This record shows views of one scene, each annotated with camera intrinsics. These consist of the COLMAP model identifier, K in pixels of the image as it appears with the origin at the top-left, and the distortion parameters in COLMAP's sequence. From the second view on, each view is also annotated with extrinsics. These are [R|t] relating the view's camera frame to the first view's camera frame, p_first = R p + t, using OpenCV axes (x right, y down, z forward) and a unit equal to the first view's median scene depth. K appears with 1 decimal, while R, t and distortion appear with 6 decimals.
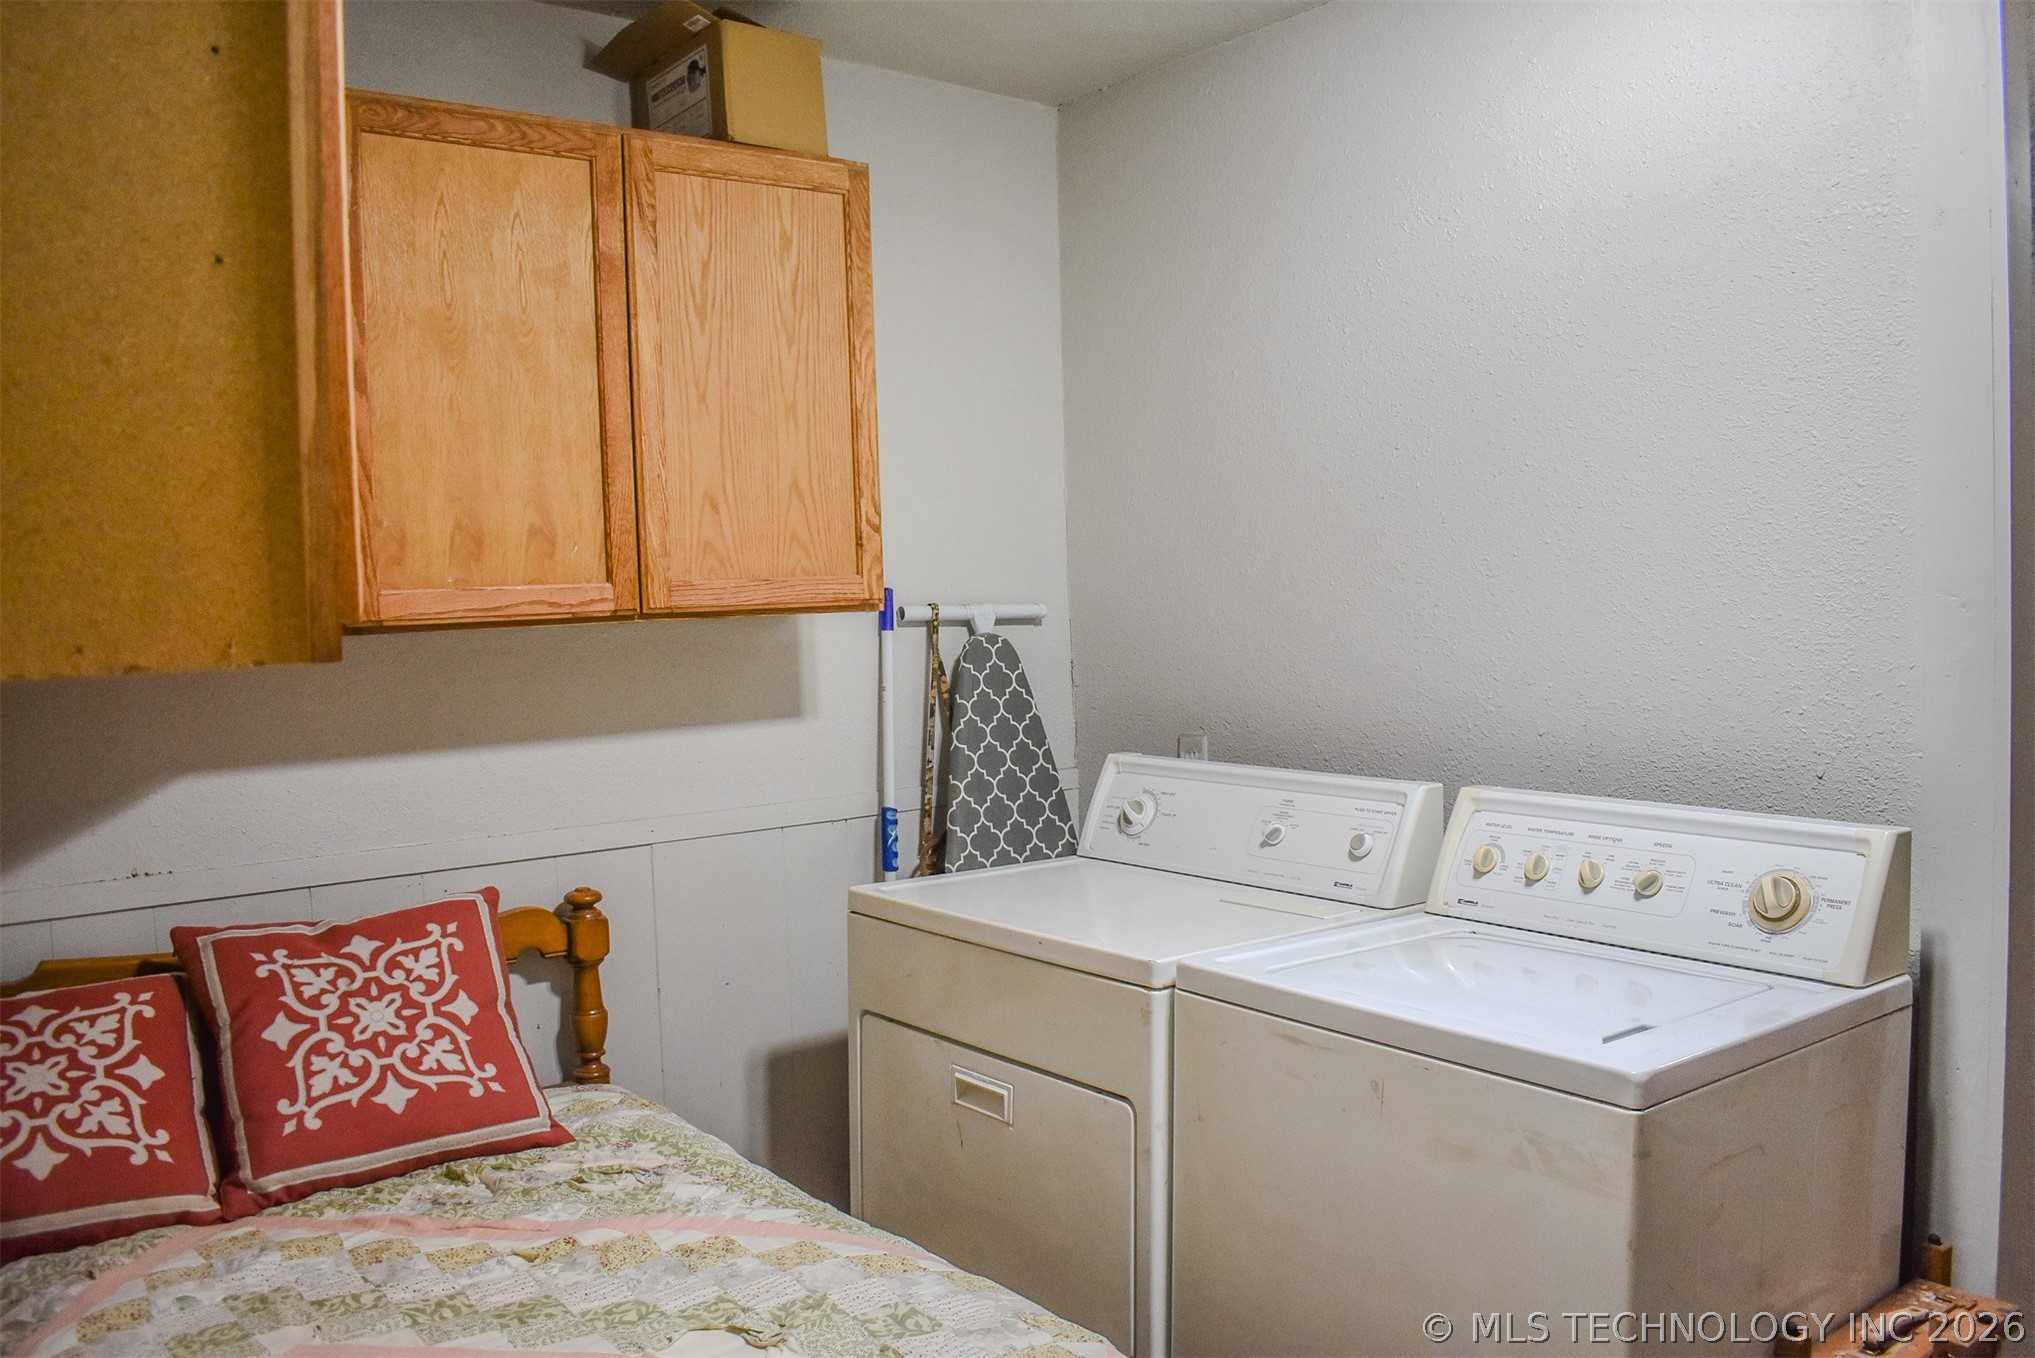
lens RADIAL K [[1604.2, 0, 1024.0], [0, 1604.2, 673.4], [0, 0, 1]] dist [-0.093408, 0.016502]
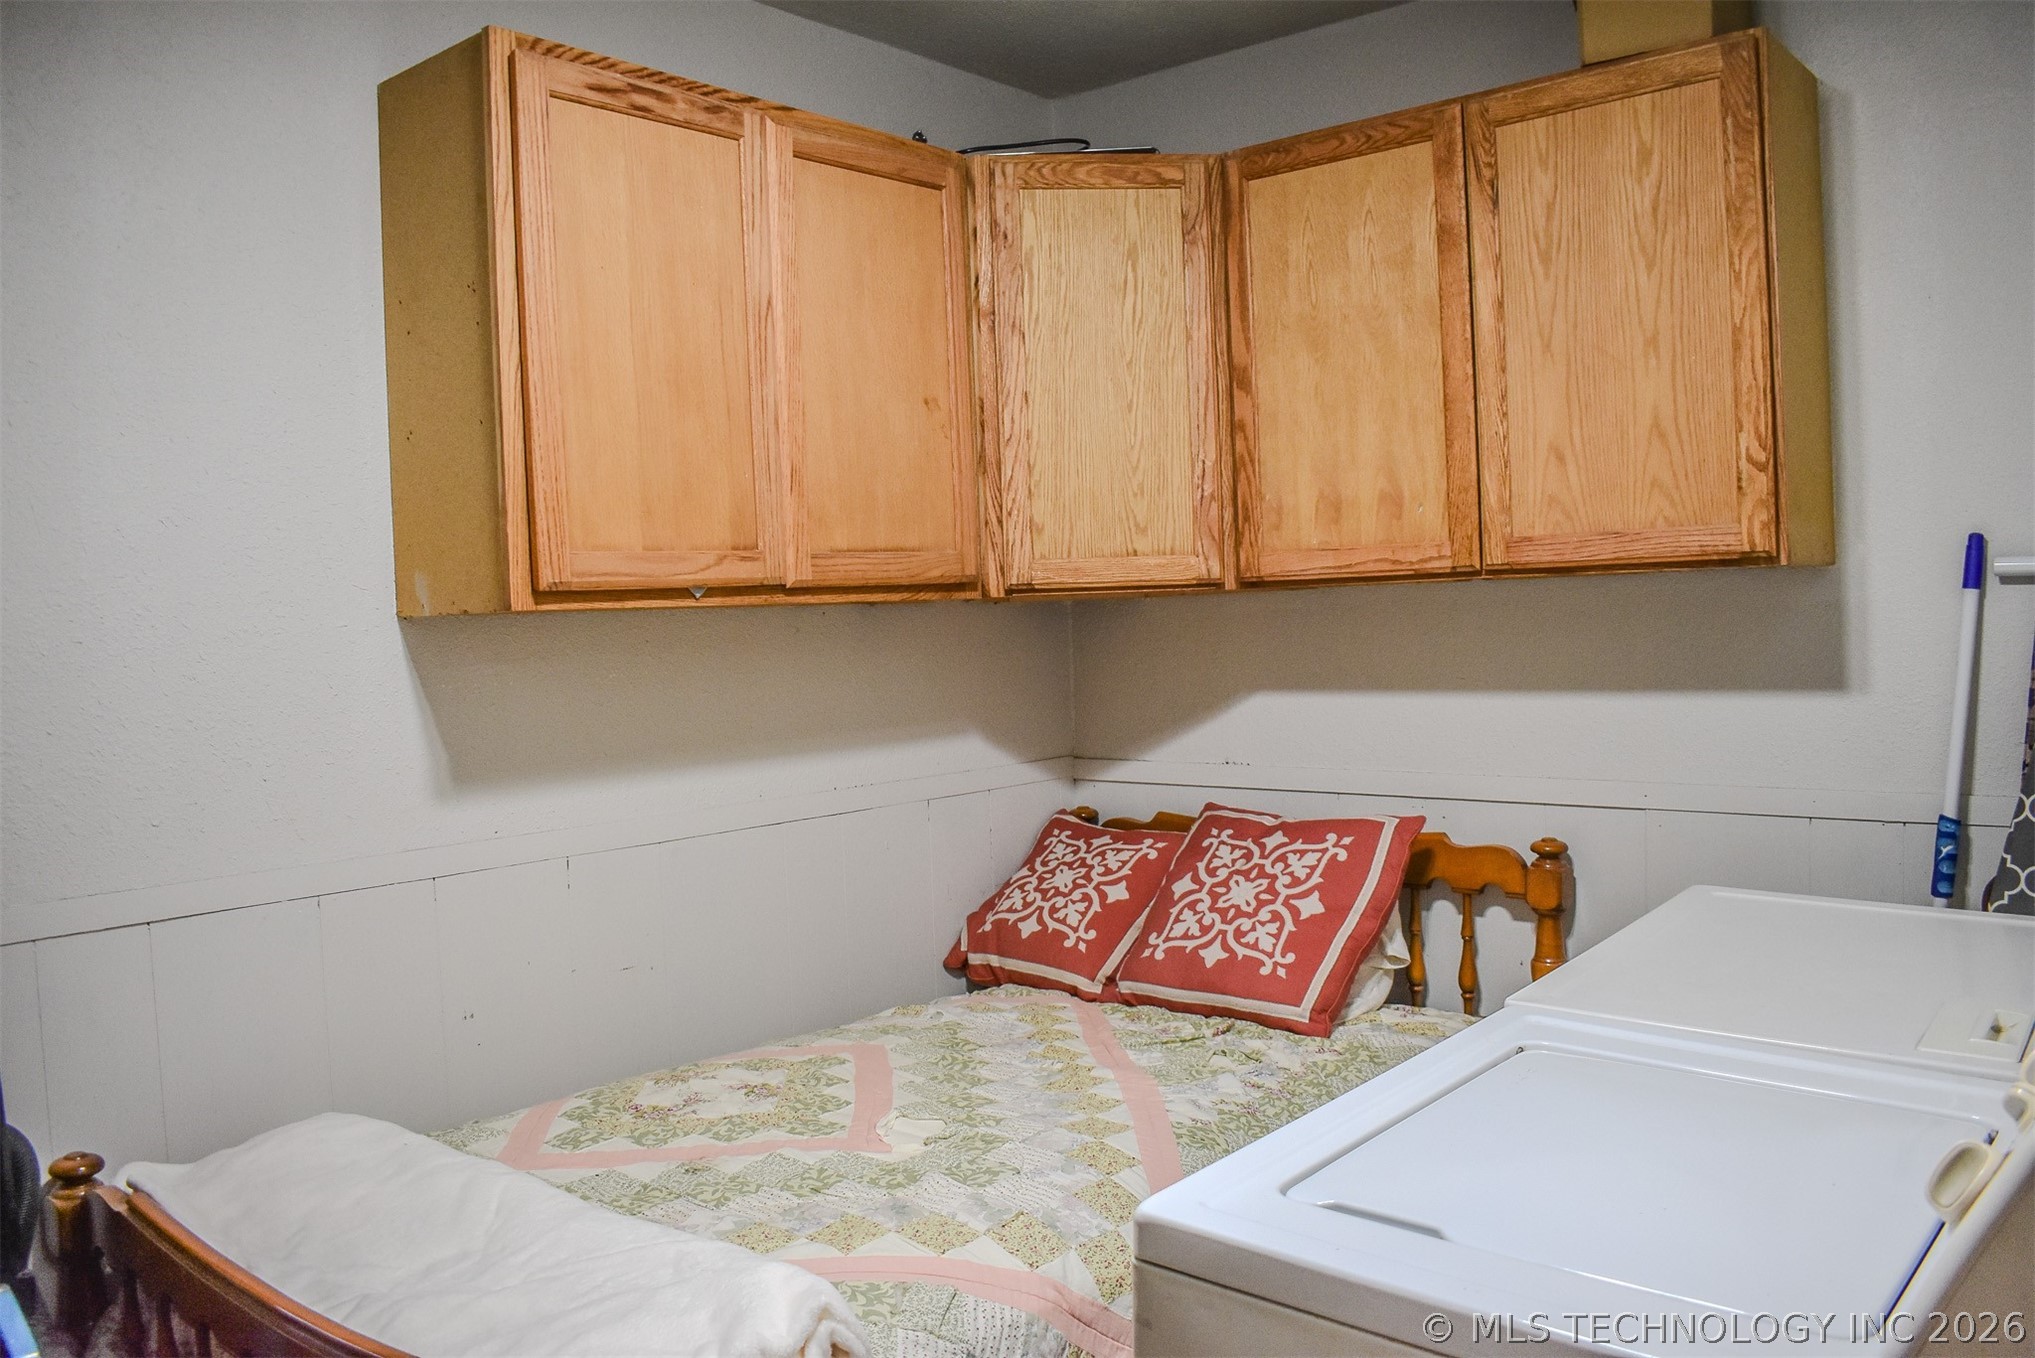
lens RADIAL K [[1604.2, 0, 1020.3], [0, 1604.2, 675.4], [0, 0, 1]] dist [-0.093408, 0.016502]
pose [[0.201757, 0.065414, -0.977249, 0.708413], [-0.022329, 0.997815, 0.062181, -0.027184], [0.979181, 0.009276, 0.202777, 0.511849]]
